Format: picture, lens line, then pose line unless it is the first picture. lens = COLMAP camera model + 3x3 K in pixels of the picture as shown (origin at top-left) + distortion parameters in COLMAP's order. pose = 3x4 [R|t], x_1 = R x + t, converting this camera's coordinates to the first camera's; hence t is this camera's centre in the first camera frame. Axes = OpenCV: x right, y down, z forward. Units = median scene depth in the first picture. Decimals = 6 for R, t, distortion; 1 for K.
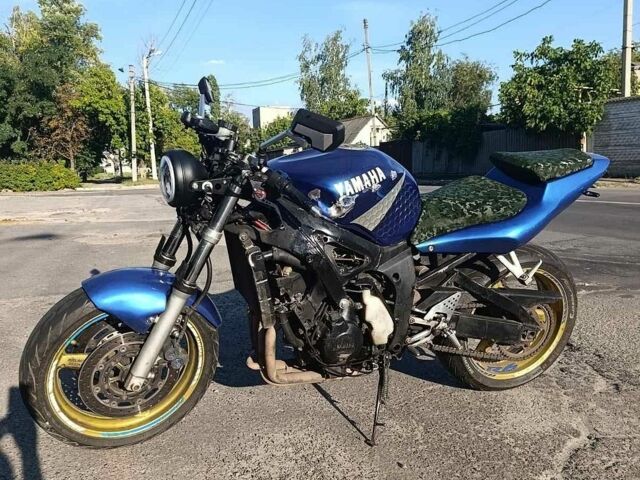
lens RADIAL K [[571.5, 0, 320.0], [0, 571.5, 240.0], [0, 0, 1]] dist [0.067296, -0.143530]
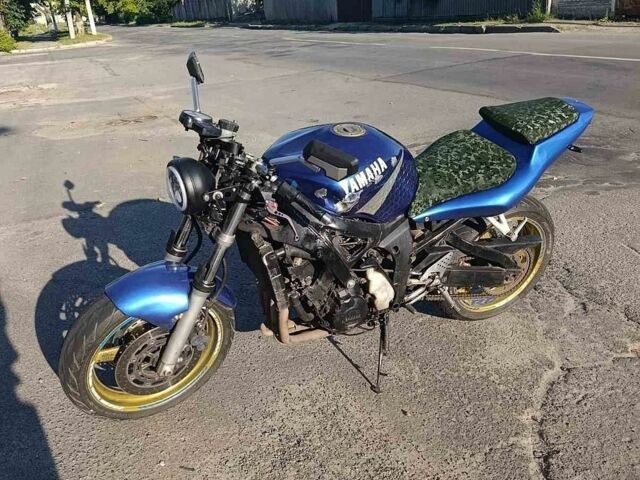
lens RADIAL K [[571.5, 0, 320.0], [0, 571.5, 240.0], [0, 0, 1]] dist [0.067296, -0.143530]
pose [[0.996000, -0.068199, 0.057736, -0.068805], [0.050875, 0.963985, 0.261047, -0.239523], [-0.073459, -0.257065, 0.963598, -0.017879]]
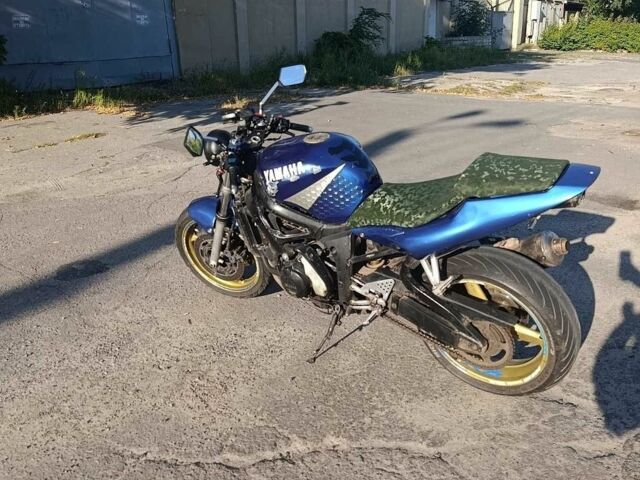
lens RADIAL K [[571.5, 0, 320.0], [0, 571.5, 240.0], [0, 0, 1]] dist [0.067296, -0.143530]
pose [[0.540168, 0.277577, -0.794462, 1.092093], [-0.078169, 0.956506, 0.281045, -0.297185], [0.837919, -0.089709, 0.538372, 0.317692]]
